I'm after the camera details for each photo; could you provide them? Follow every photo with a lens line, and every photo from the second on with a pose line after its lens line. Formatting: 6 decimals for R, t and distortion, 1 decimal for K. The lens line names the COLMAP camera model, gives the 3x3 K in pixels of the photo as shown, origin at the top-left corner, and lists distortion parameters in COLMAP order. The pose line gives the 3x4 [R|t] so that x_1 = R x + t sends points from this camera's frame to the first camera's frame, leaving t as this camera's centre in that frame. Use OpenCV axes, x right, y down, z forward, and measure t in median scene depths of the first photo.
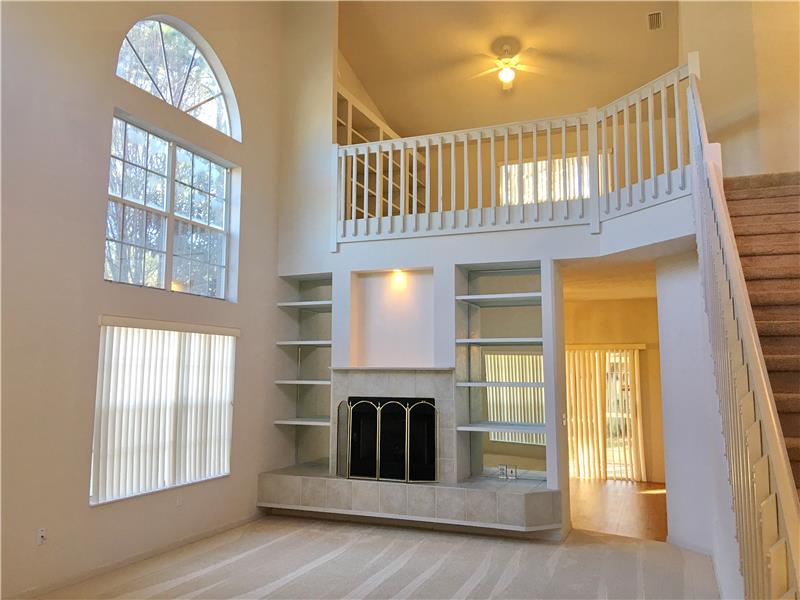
lens RADIAL K [[657.0, 0, 400.0], [0, 657.0, 300.0], [0, 0, 1]] dist [-0.007286, -0.008838]
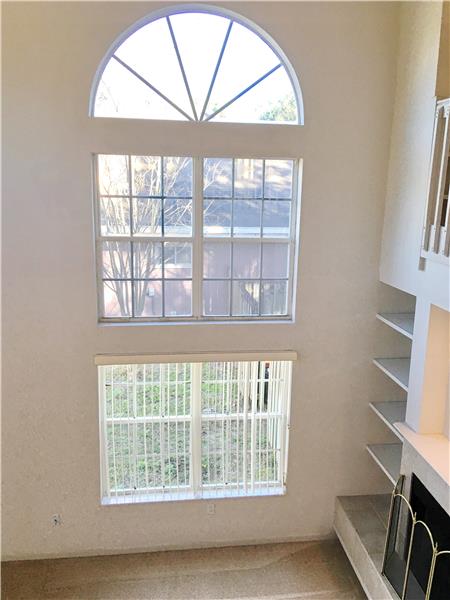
lens RADIAL K [[492.7, 0, 225.0], [0, 492.7, 300.0], [0, 0, 1]] dist [-0.007286, -0.008838]
pose [[0.484425, 0.190341, -0.853875, 0.258766], [0.076283, 0.963136, 0.257974, -0.201031], [0.871501, -0.190105, 0.452047, 0.625730]]
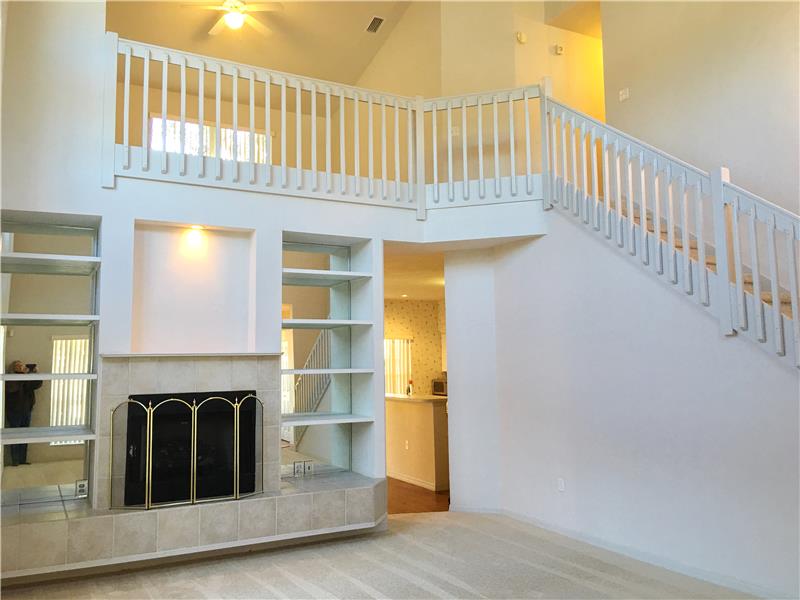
lens RADIAL K [[657.0, 0, 400.0], [0, 657.0, 300.0], [0, 0, 1]] dist [-0.007286, -0.008838]
pose [[0.633781, 0.056976, 0.771411, -0.457395], [-0.069349, 0.997453, -0.016695, 0.037576], [-0.770397, -0.042915, 0.636118, 0.338531]]
